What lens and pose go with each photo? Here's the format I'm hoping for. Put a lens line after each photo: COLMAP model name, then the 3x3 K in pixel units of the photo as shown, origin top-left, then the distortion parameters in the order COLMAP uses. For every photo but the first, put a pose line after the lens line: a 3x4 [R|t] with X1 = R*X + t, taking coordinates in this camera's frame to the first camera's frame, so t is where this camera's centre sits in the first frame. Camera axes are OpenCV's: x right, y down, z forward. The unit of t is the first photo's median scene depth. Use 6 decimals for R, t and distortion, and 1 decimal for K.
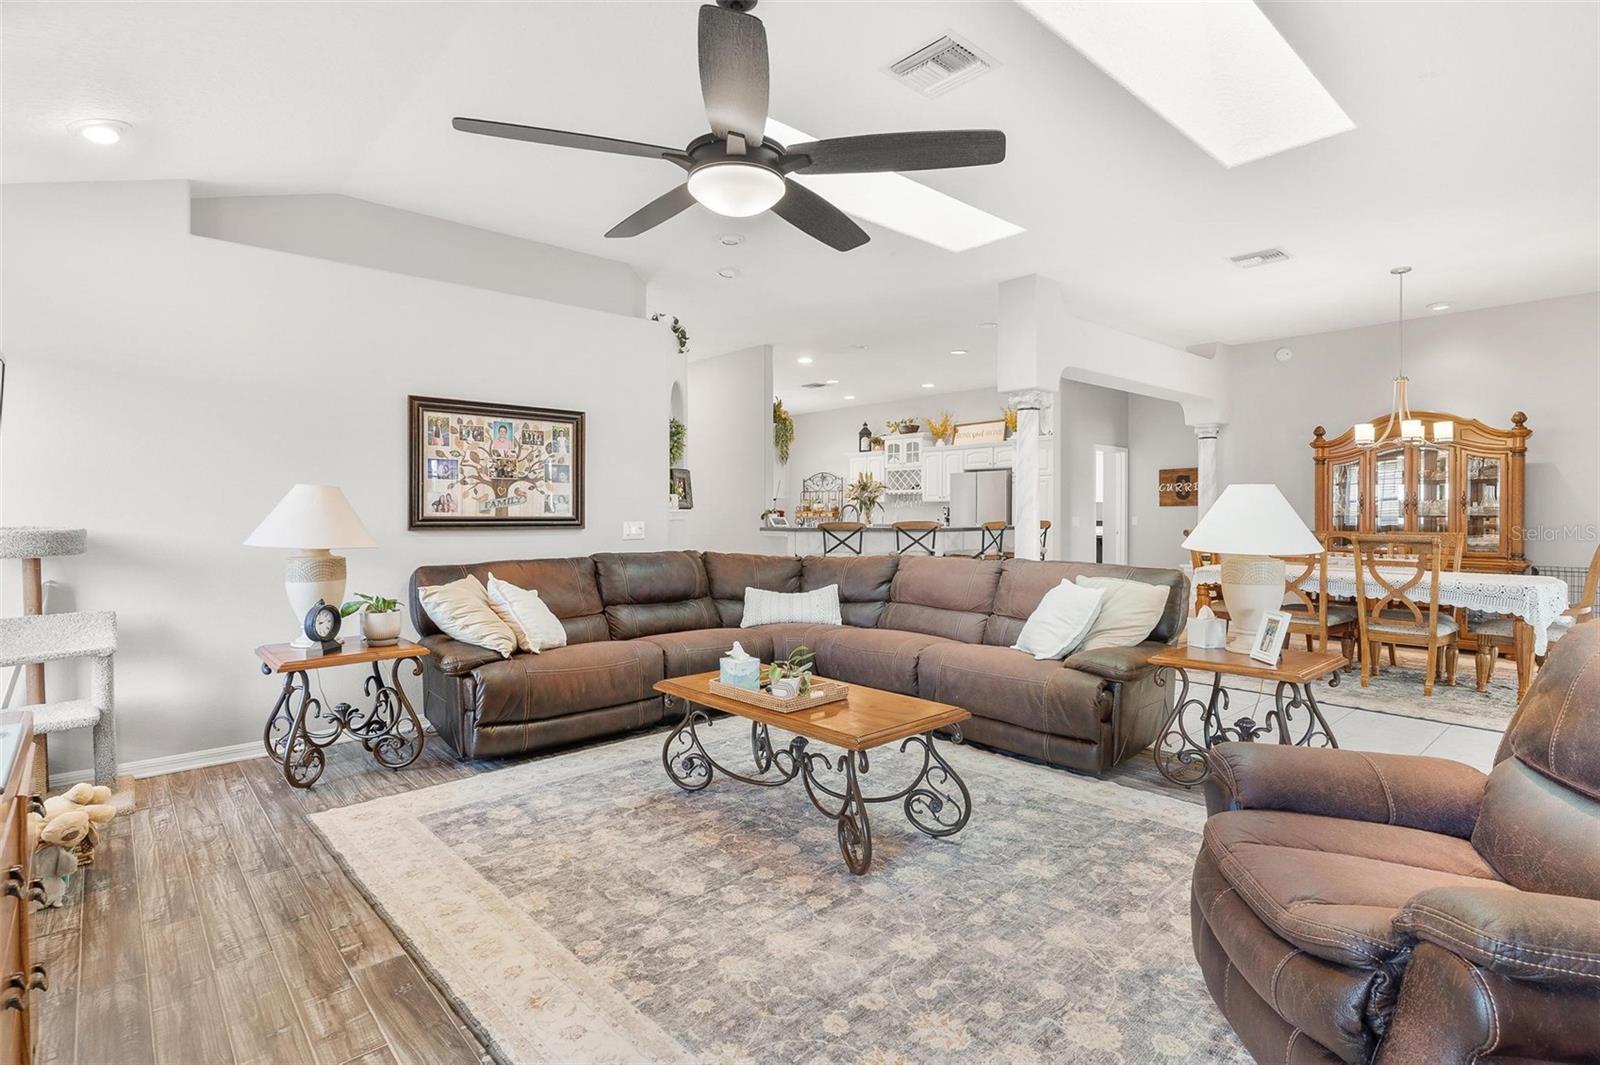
lens RADIAL K [[773.4, 0, 800.0], [0, 773.4, 532.5], [0, 0, 1]] dist [0.002771, 0.000146]
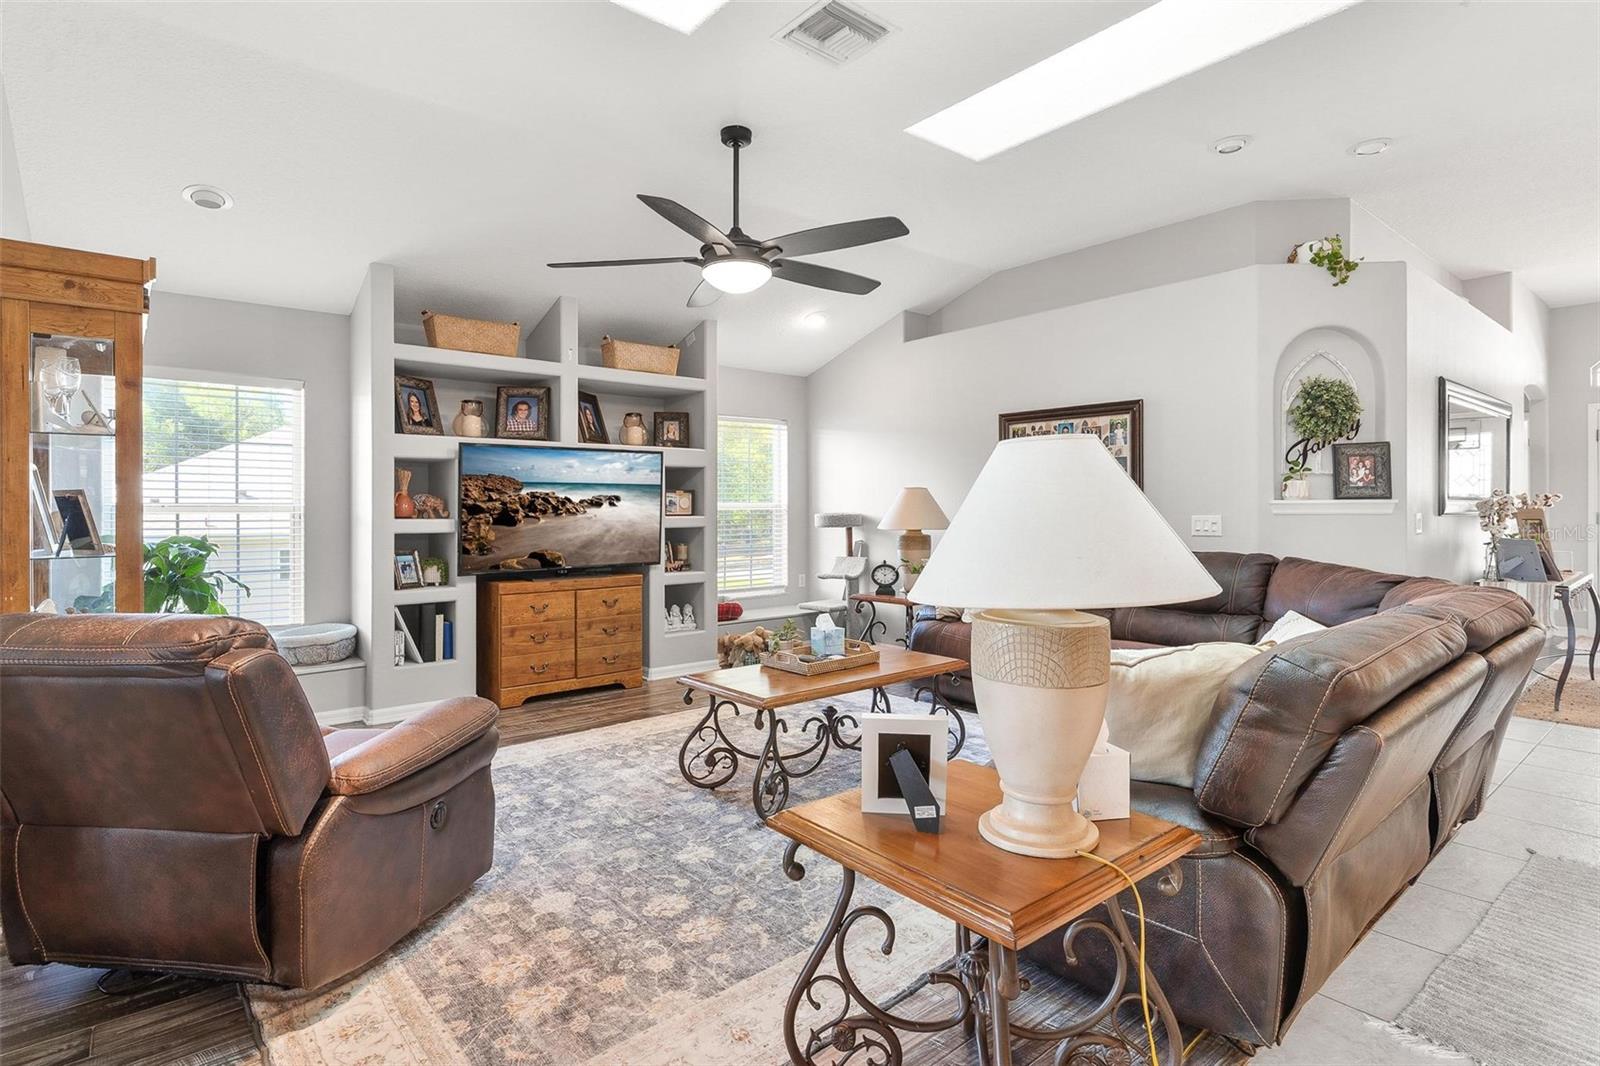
lens RADIAL K [[789.1, 0, 793.2], [0, 789.1, 514.4], [0, 0, 1]] dist [0.002188, 0.000802]
pose [[-0.038335, 0.008764, -0.999227, 1.216945], [-0.022439, 0.999702, 0.009629, -0.023812], [0.999013, 0.022790, -0.038127, 1.054581]]
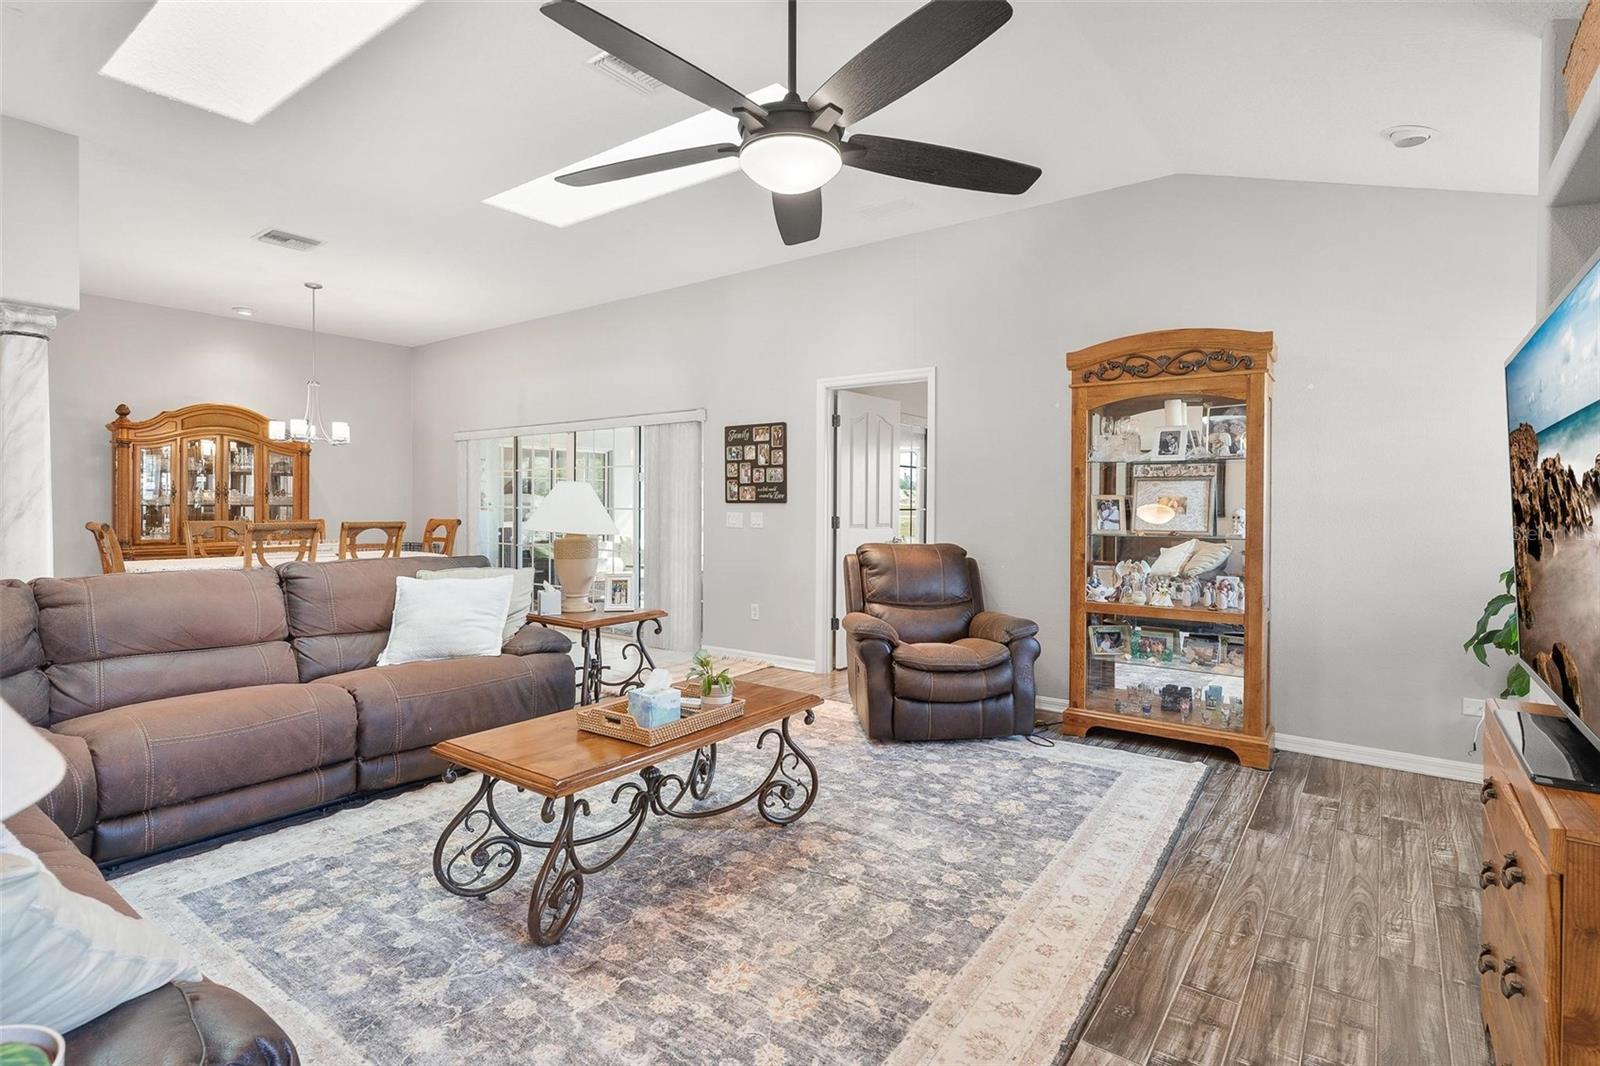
lens RADIAL K [[789.1, 0, 793.2], [0, 789.1, 514.4], [0, 0, 1]] dist [0.002188, 0.000802]
pose [[-0.195729, -0.010184, 0.980605, -0.941804], [0.019013, 0.999719, 0.014178, -0.022350], [-0.980474, 0.021419, -0.195480, 1.081124]]
